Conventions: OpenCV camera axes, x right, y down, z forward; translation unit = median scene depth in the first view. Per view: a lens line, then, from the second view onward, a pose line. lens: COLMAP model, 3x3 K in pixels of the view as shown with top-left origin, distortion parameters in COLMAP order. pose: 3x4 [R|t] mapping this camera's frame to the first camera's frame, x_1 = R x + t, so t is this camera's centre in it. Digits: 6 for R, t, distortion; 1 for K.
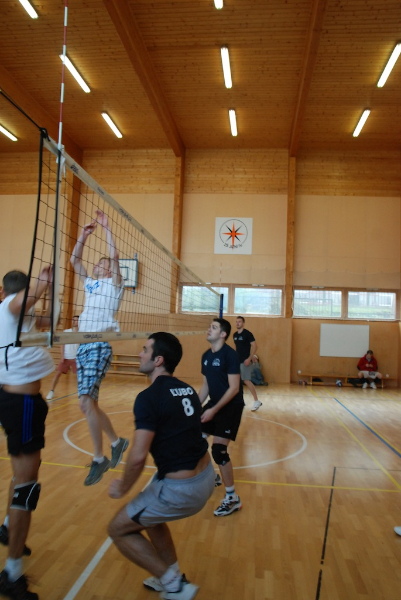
lens RADIAL K [[444.3, 0, 203.8], [0, 444.3, 302.8], [0, 0, 1]] dist [-0.140064, 0.097196]
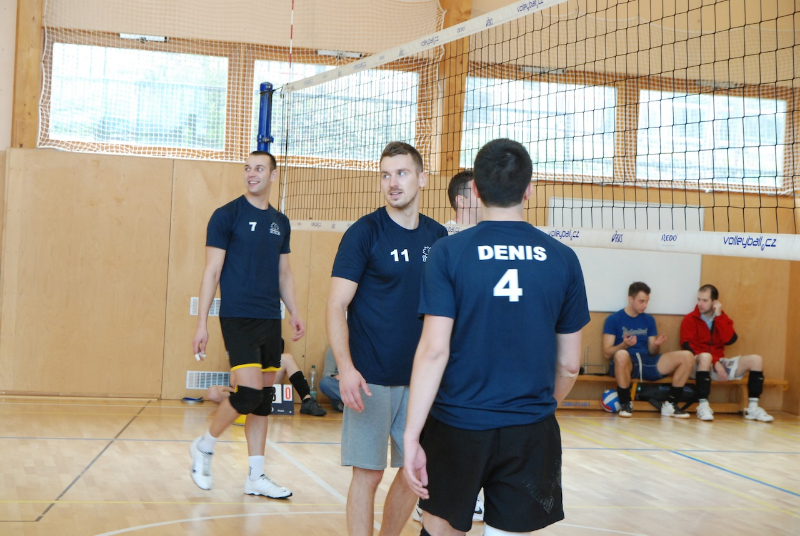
lens RADIAL K [[1661.8, 0, 400.0], [0, 1661.8, 268.0], [0, 0, 1]] dist [0.020841, 0.012247]
pose [[0.928651, -0.002374, 0.370947, -0.229823], [-0.033296, 0.995410, 0.089727, -0.001428], [-0.369458, -0.095676, 0.924309, 0.024123]]
